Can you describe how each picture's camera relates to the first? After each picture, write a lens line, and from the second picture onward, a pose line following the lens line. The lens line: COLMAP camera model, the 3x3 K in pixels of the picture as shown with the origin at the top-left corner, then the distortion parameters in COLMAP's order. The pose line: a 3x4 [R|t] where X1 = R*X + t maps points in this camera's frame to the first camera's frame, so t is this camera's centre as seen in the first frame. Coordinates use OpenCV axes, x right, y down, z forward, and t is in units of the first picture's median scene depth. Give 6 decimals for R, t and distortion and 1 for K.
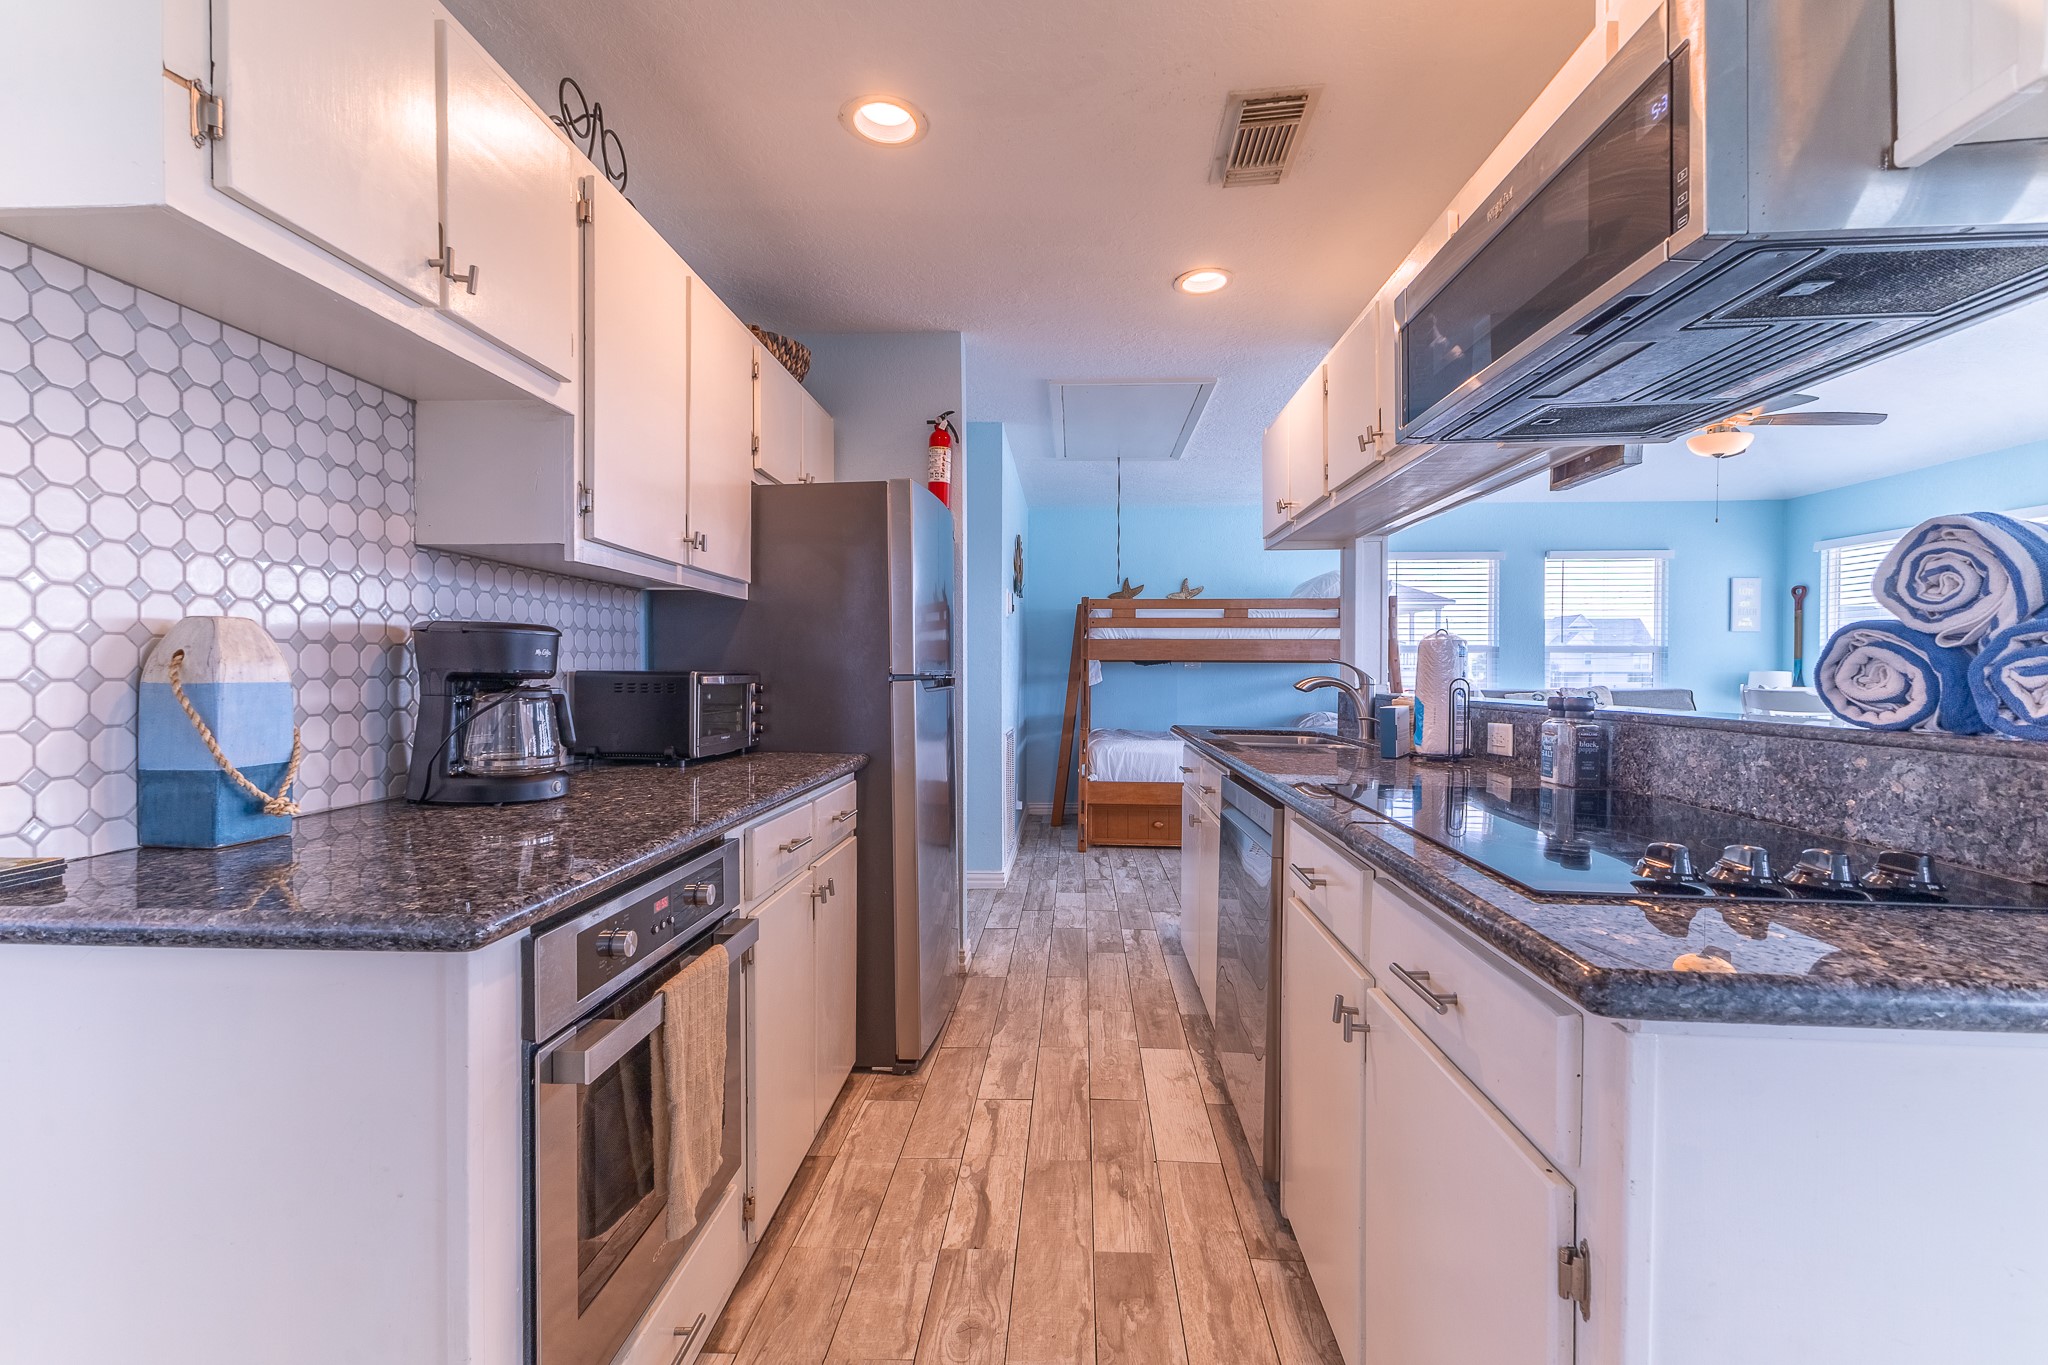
lens RADIAL K [[875.3, 0, 1026.6], [0, 875.3, 676.4], [0, 0, 1]] dist [0.010922, -0.000262]
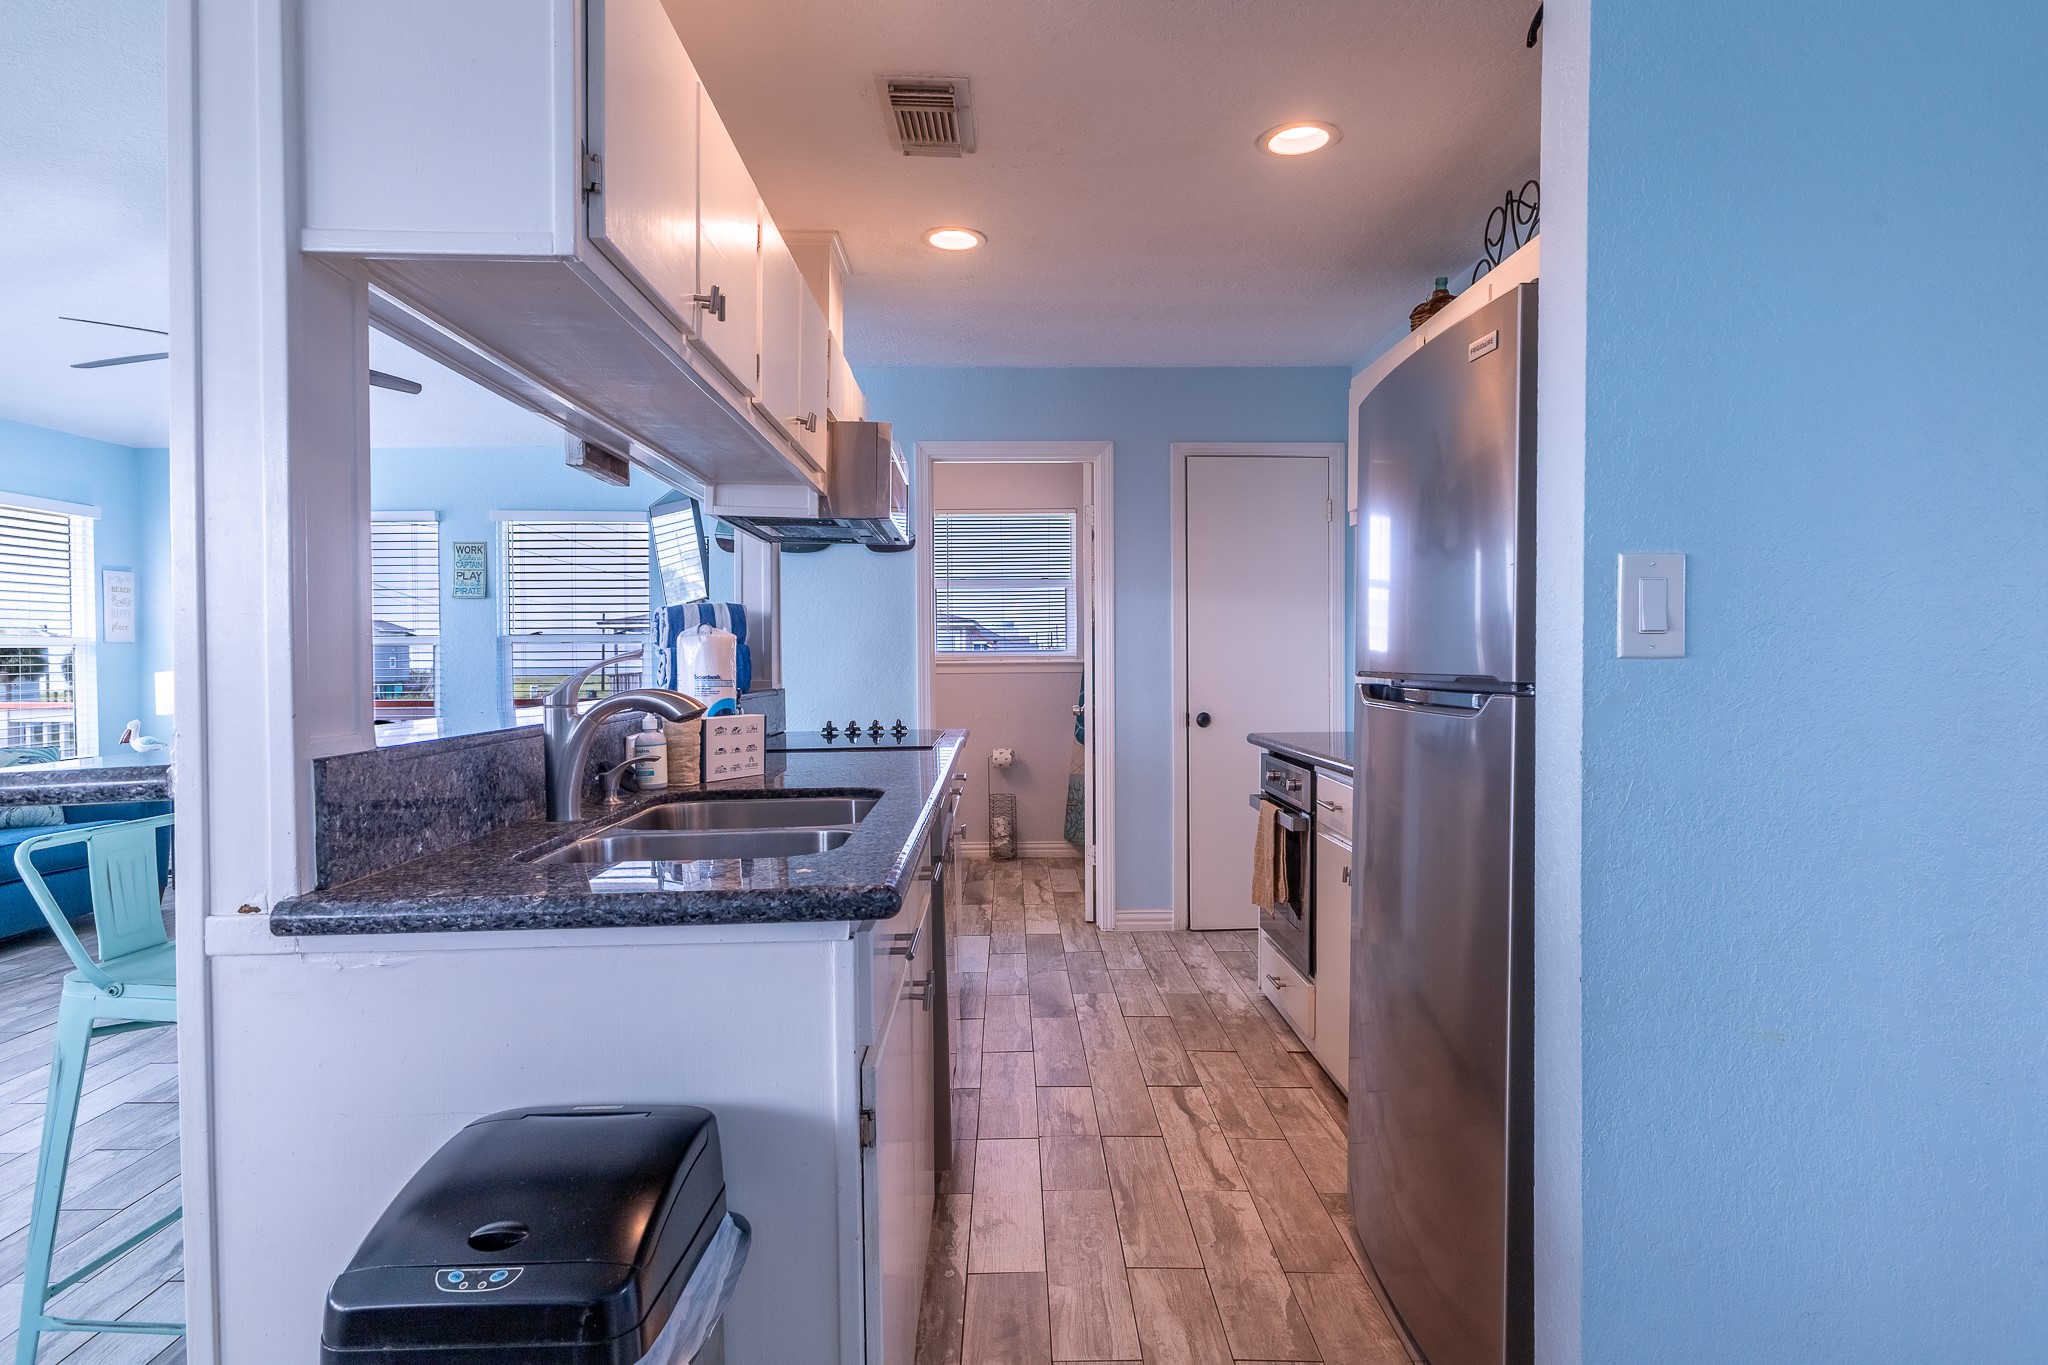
lens RADIAL K [[875.3, 0, 1026.6], [0, 875.3, 676.4], [0, 0, 1]] dist [0.010922, -0.000262]
pose [[-0.997981, 0.004666, -0.063339, 0.223547], [0.003175, 0.999716, 0.023630, -0.022181], [0.063431, 0.023381, -0.997712, 2.006115]]
